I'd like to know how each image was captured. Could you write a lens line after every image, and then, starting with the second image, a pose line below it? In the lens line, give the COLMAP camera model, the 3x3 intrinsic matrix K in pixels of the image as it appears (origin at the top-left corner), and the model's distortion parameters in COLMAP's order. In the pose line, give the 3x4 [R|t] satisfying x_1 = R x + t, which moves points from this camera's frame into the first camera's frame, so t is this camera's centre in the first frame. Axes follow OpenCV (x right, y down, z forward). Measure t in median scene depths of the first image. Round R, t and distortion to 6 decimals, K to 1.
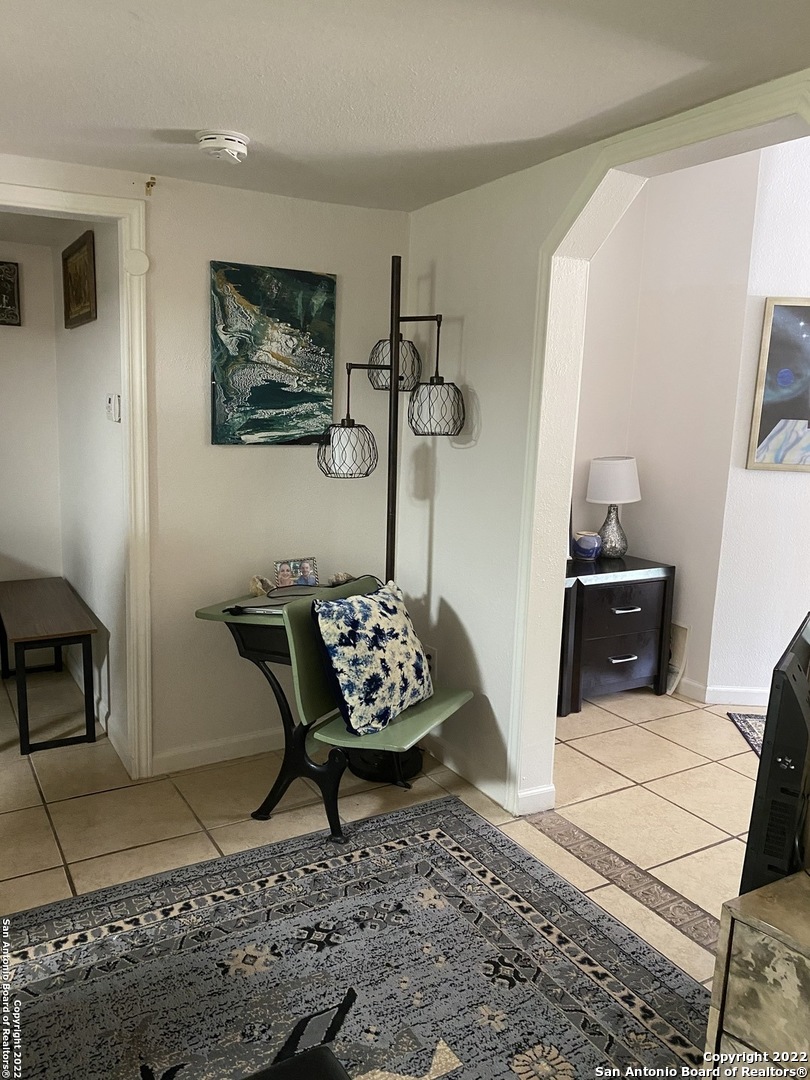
lens RADIAL K [[831.3, 0, 404.2], [0, 831.3, 538.8], [0, 0, 1]] dist [0.026729, -0.036897]
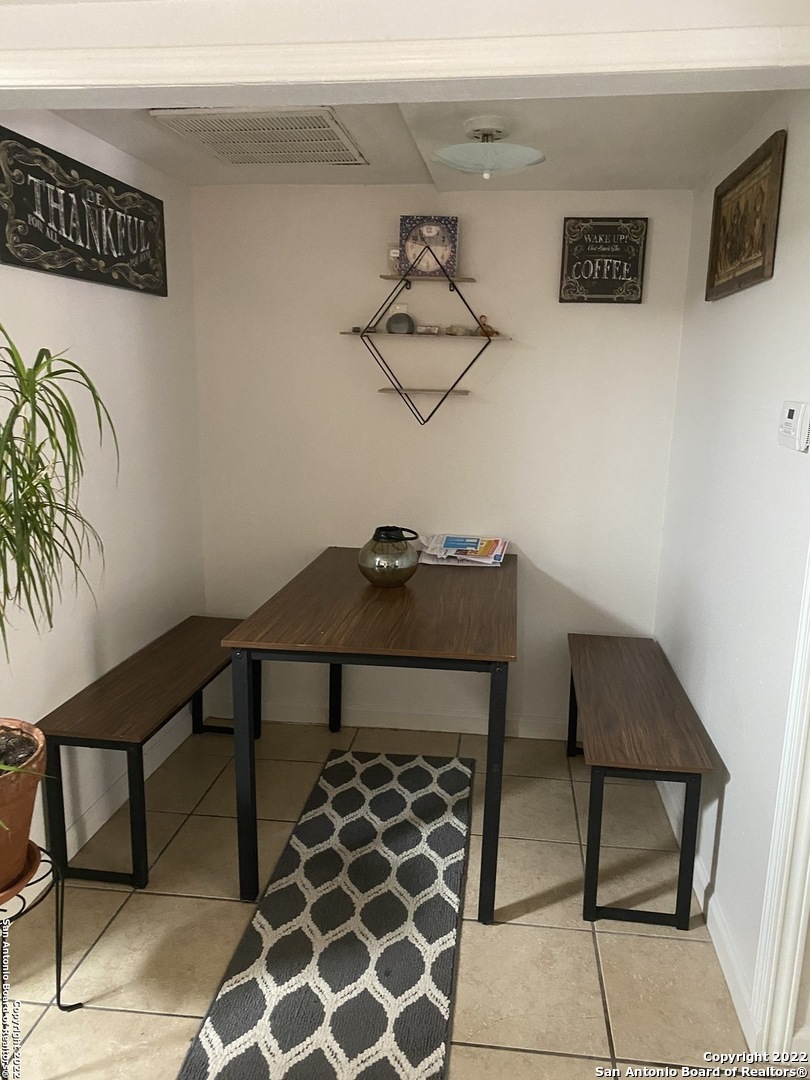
lens RADIAL K [[831.3, 0, 405.9], [0, 831.3, 540.8], [0, 0, 1]] dist [0.026729, -0.036897]
pose [[0.791180, 0.107513, -0.602059, -0.180362], [-0.097568, 0.994008, 0.049288, -0.070494], [0.603750, 0.019746, 0.796929, 0.331458]]
